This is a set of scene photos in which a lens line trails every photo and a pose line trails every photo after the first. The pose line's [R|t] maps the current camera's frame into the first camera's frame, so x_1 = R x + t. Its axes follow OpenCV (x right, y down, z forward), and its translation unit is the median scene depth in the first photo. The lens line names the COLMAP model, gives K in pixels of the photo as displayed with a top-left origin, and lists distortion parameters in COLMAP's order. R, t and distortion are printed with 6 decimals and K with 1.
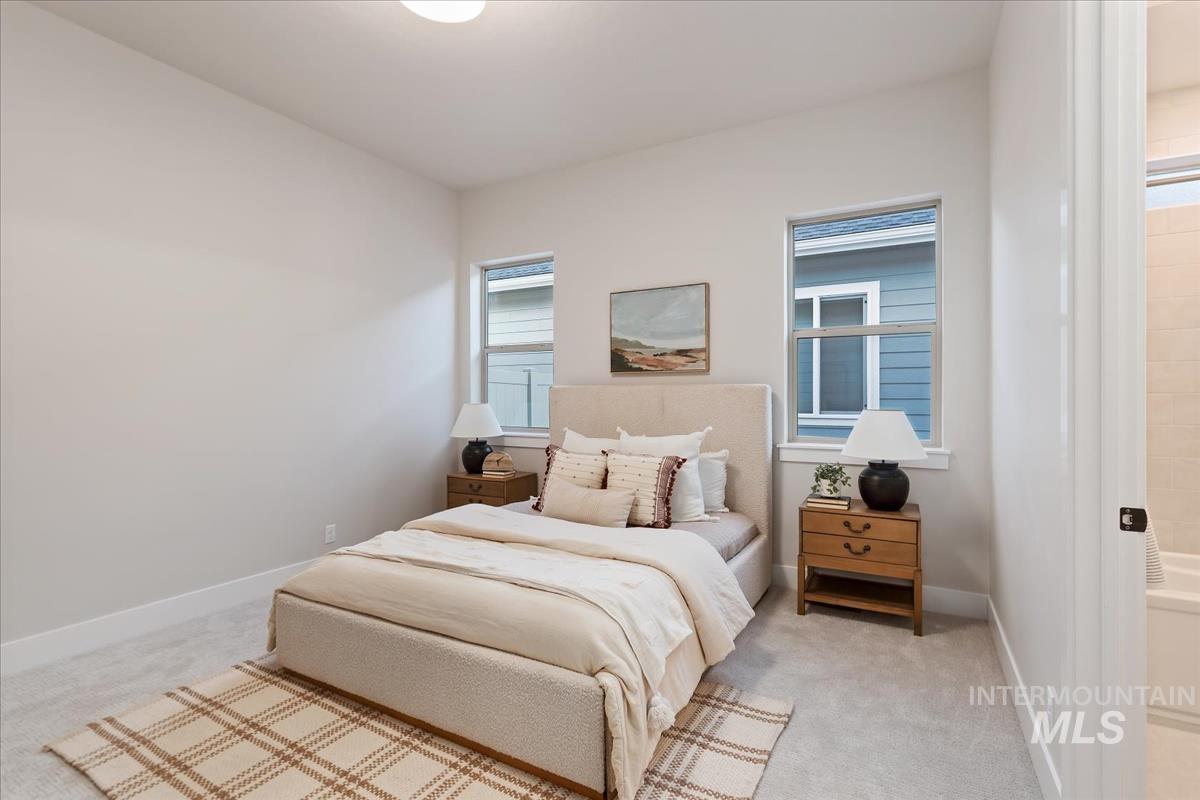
lens RADIAL K [[543.5, 0, 553.5], [0, 543.5, 389.0], [0, 0, 1]] dist [-0.002840, 0.003109]
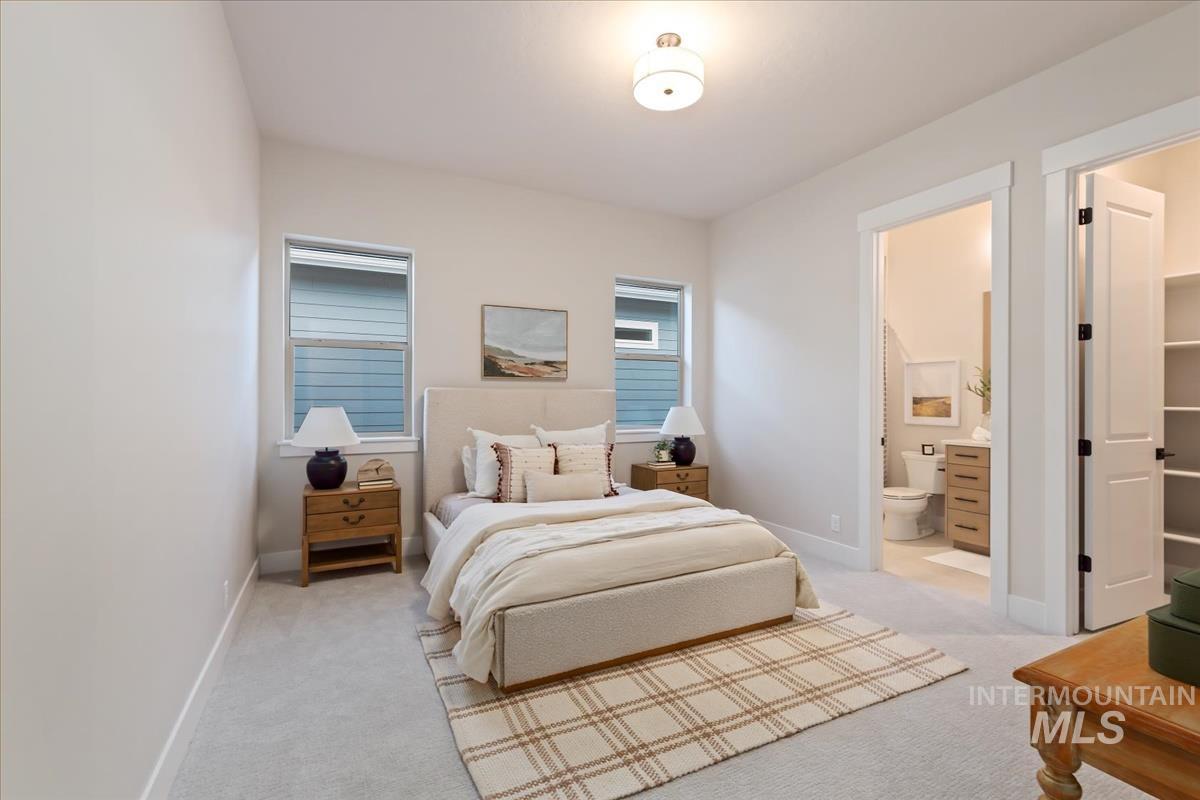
lens RADIAL K [[543.5, 0, 586.8], [0, 543.5, 389.6], [0, 0, 1]] dist [-0.002840, 0.003109]
pose [[0.555645, 0.013001, 0.831318, -0.804571], [-0.014482, 0.999877, -0.005957, -0.000341], [-0.831293, -0.008729, 0.555766, 0.244790]]
